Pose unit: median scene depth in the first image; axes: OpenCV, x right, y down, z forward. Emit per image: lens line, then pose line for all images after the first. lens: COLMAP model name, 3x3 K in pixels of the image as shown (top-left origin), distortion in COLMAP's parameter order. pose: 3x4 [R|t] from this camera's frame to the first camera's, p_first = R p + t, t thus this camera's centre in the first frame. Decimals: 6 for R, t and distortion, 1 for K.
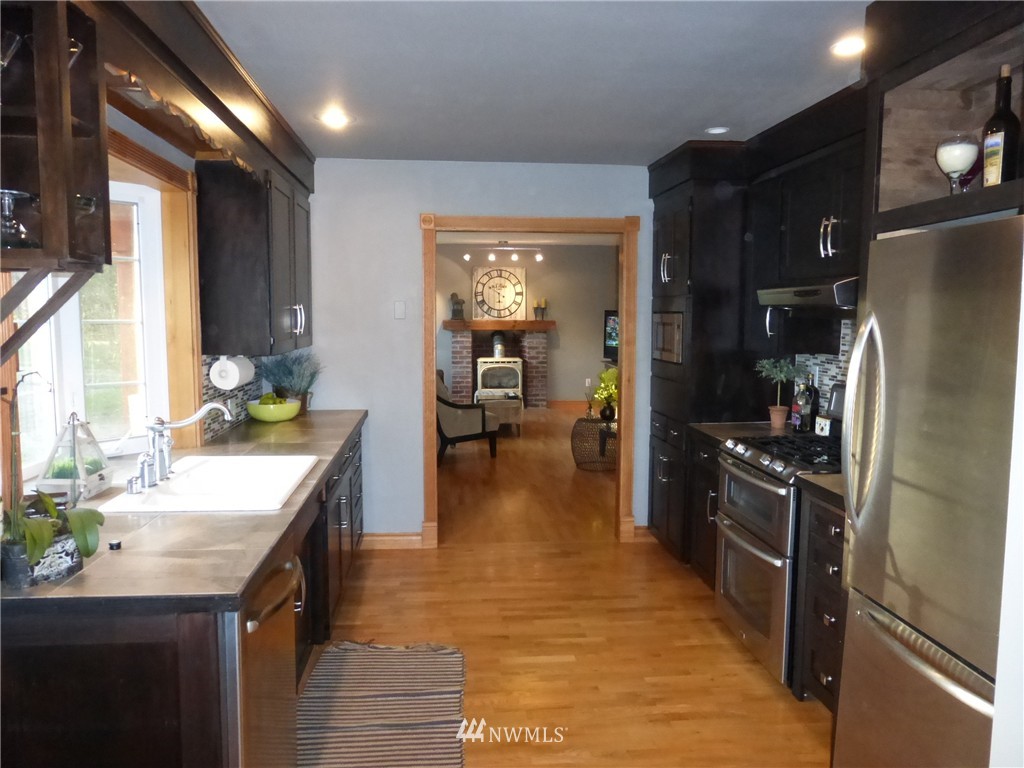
lens RADIAL K [[742.6, 0, 512.0], [0, 742.6, 384.0], [0, 0, 1]] dist [-0.040229, 0.007221]
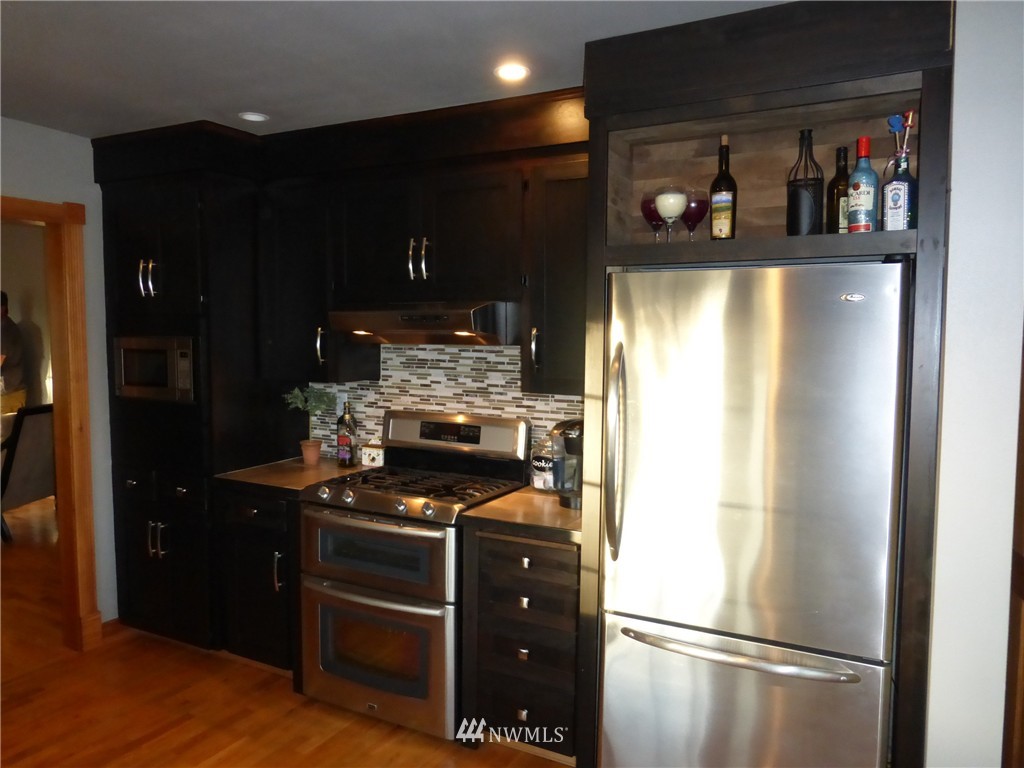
lens RADIAL K [[742.6, 0, 512.0], [0, 742.6, 384.0], [0, 0, 1]] dist [-0.040229, 0.007221]
pose [[0.544394, -0.057516, 0.836856, -0.207268], [0.073238, 0.997096, 0.020887, -0.032079], [-0.835627, 0.049919, 0.547025, 0.248412]]
